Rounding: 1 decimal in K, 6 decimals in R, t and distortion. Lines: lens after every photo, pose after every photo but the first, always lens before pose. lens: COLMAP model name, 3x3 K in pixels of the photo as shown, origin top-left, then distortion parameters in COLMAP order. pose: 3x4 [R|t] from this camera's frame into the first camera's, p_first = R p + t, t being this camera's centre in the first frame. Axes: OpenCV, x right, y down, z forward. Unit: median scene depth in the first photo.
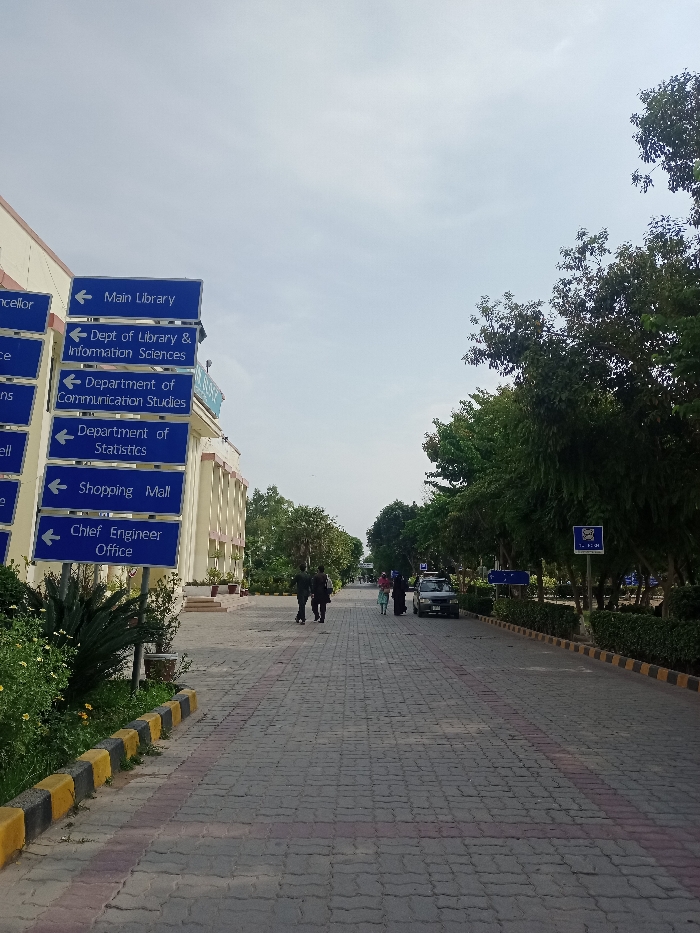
lens RADIAL K [[686.6, 0, 357.1], [0, 686.6, 474.8], [0, 0, 1]] dist [0.063248, -0.024855]
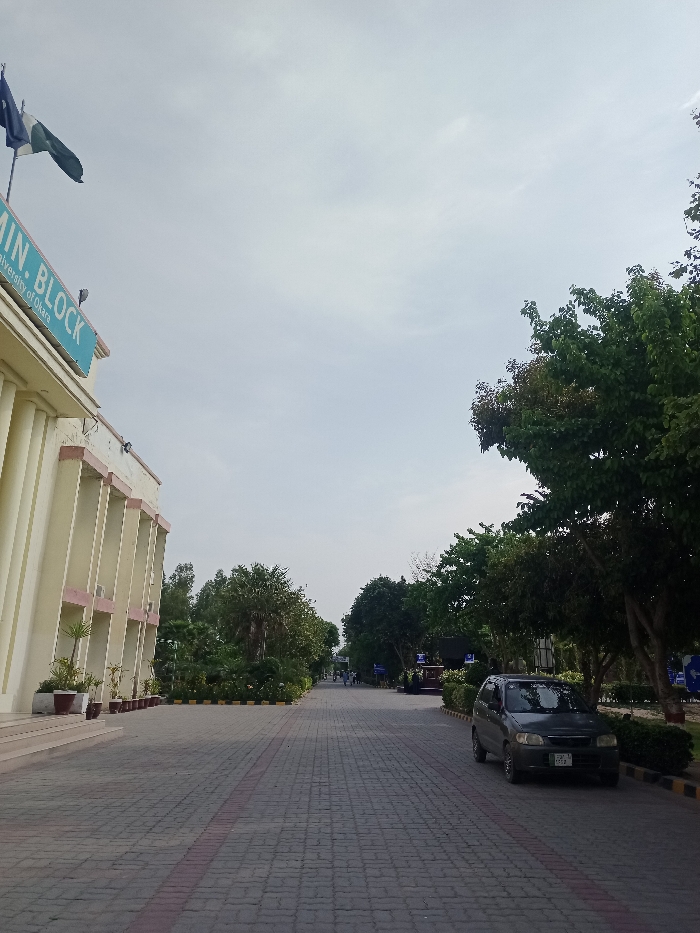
lens RADIAL K [[686.6, 0, 368.2], [0, 686.6, 472.6], [0, 0, 1]] dist [0.063248, -0.024855]
pose [[0.998552, 0.012329, 0.052361, -0.006123], [-0.005240, 0.991044, -0.133433, 0.067111], [-0.053537, 0.132966, 0.989674, 0.457881]]
